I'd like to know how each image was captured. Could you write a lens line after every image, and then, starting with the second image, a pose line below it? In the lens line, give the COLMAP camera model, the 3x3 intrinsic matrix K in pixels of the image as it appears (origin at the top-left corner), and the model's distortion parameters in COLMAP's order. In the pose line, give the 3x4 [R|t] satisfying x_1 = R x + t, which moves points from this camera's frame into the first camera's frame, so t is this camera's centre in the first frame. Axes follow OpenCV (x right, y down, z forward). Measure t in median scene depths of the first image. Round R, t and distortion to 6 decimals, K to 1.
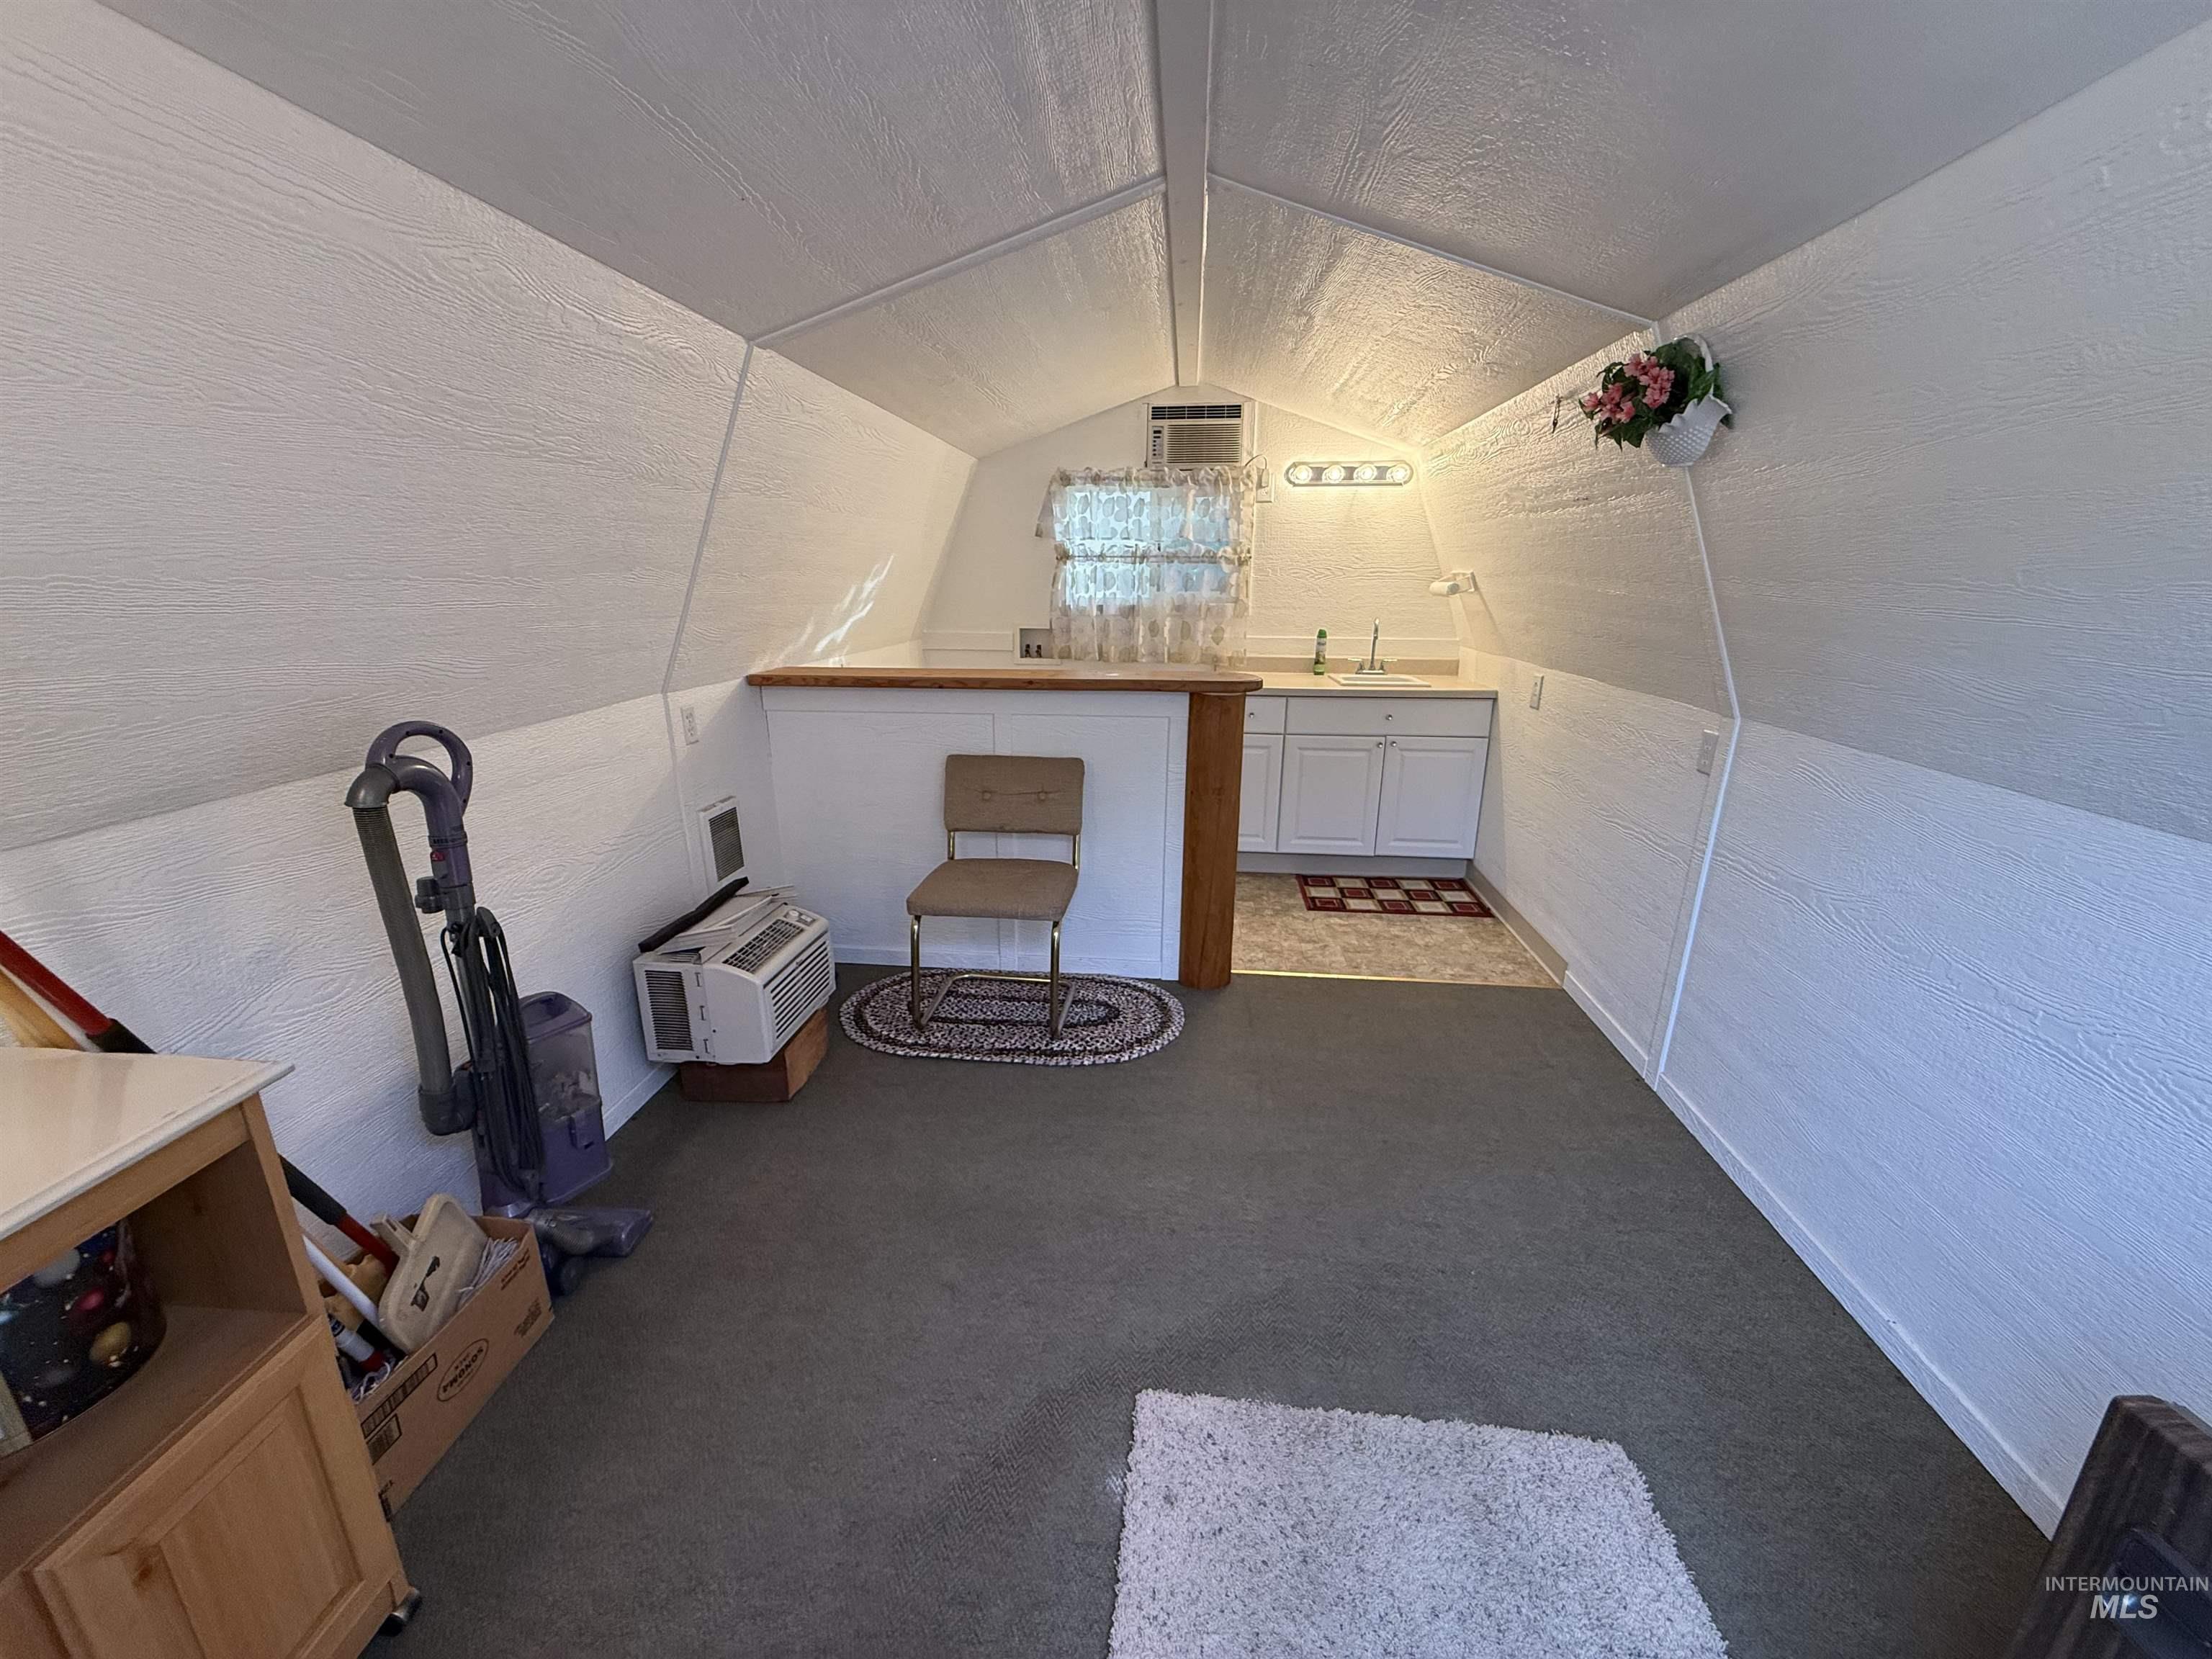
lens RADIAL K [[882.8, 0, 1098.1], [0, 882.8, 826.9], [0, 0, 1]] dist [-0.000198, 0.000357]
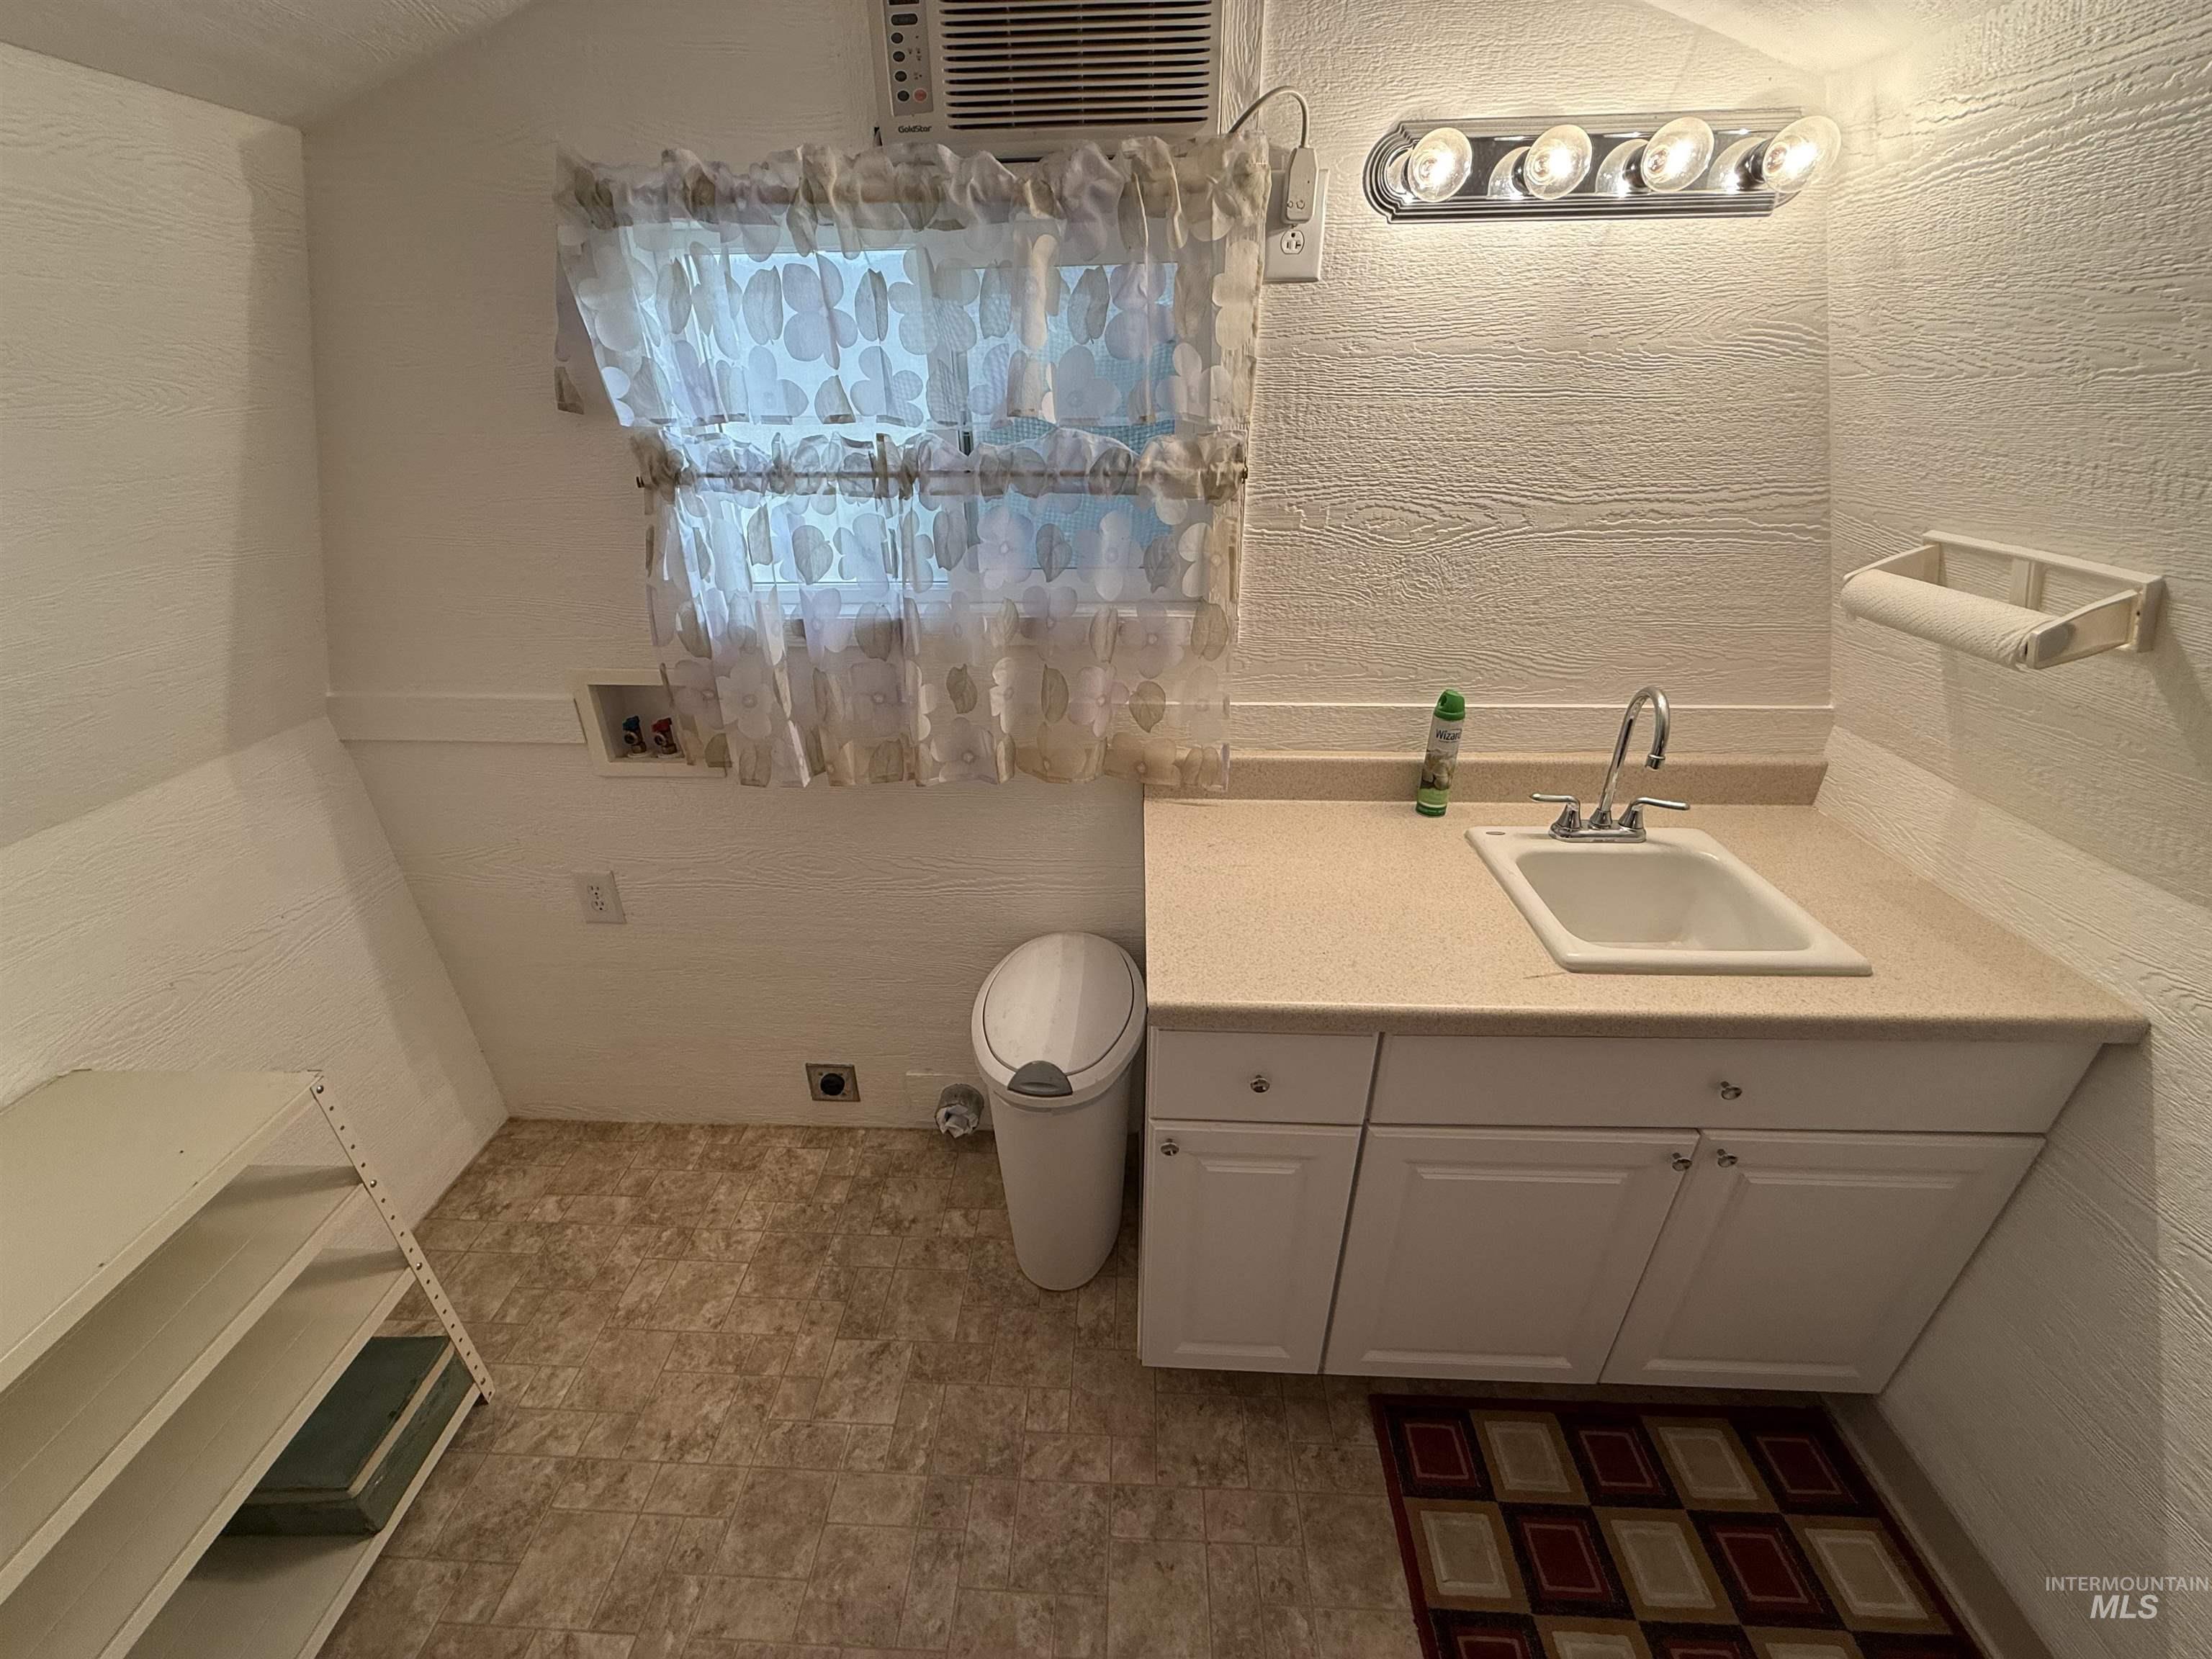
lens RADIAL K [[882.8, 0, 1098.1], [0, 882.8, 826.9], [0, 0, 1]] dist [-0.000198, 0.000357]
pose [[0.998194, -0.039984, 0.044839, 0.101750], [0.030416, 0.979979, 0.196765, -0.245649], [-0.051809, -0.195045, 0.979425, 0.669731]]
